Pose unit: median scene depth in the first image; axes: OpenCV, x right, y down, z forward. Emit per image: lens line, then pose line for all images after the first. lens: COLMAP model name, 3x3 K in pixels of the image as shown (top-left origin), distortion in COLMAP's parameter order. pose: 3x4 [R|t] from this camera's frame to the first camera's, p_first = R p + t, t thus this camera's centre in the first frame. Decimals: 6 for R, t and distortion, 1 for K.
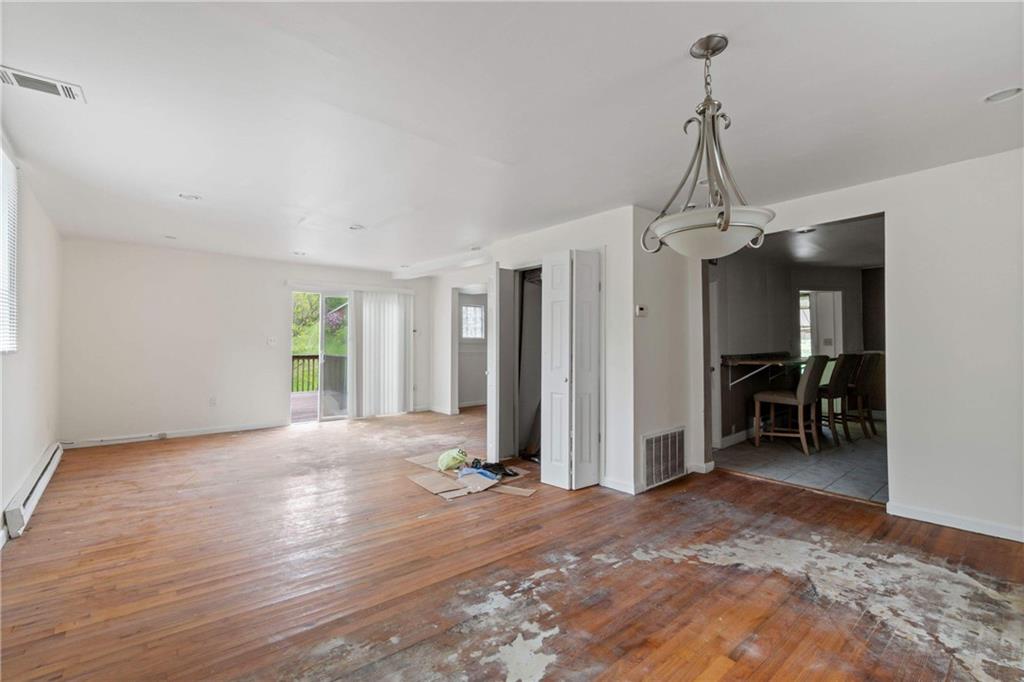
lens RADIAL K [[455.9, 0, 517.2], [0, 455.9, 338.7], [0, 0, 1]] dist [-0.008053, -0.000410]
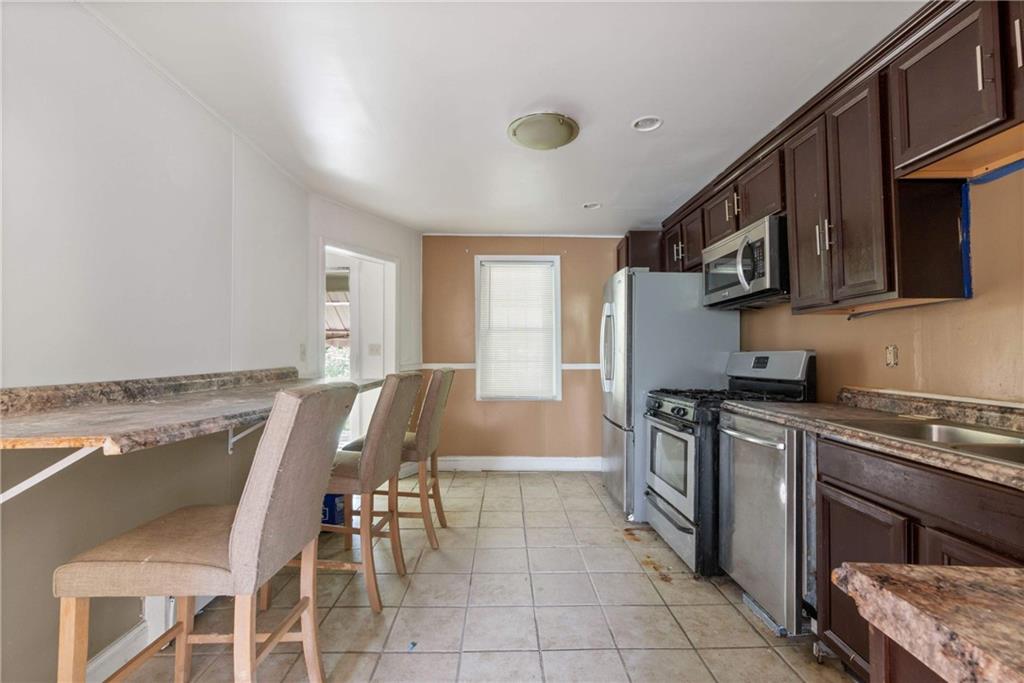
lens RADIAL K [[455.9, 0, 517.2], [0, 455.9, 339.2], [0, 0, 1]] dist [-0.008053, -0.000410]
pose [[0.642620, 0.032264, 0.765505, 0.430174], [-0.011052, 0.999399, -0.032844, 0.014059], [-0.766105, 0.012645, 0.642591, 0.587975]]
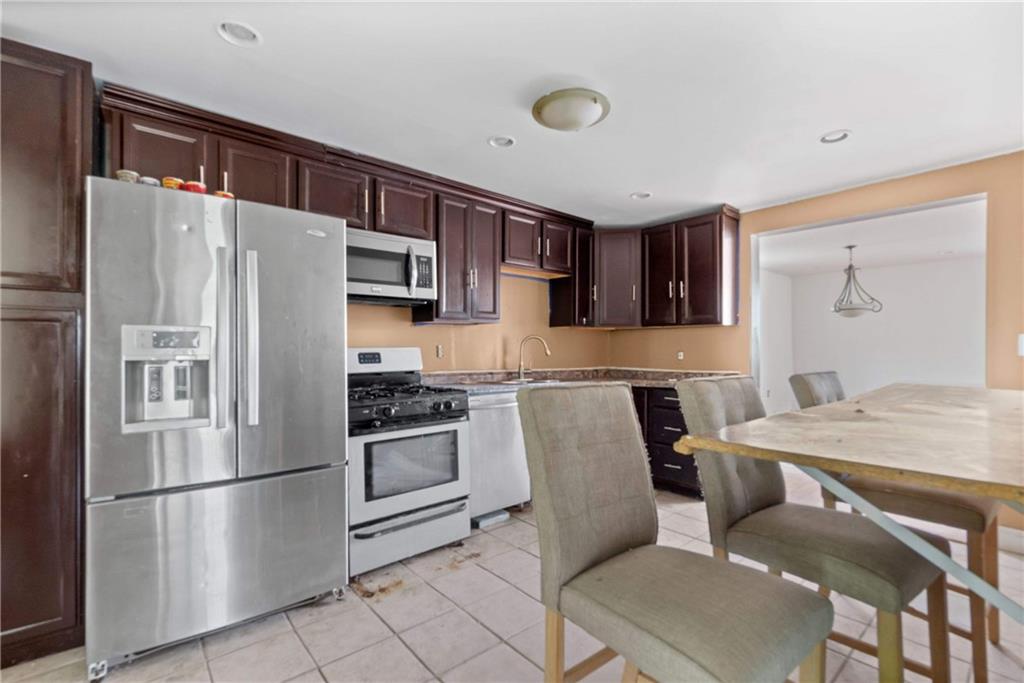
lens RADIAL K [[455.9, 0, 517.2], [0, 455.9, 339.2], [0, 0, 1]] dist [-0.008053, -0.000410]
pose [[-1.000000, -0.000385, 0.000823, 0.779404], [-0.000404, 0.999737, -0.022945, 0.011141], [-0.000813, -0.022945, -0.999736, 1.181523]]
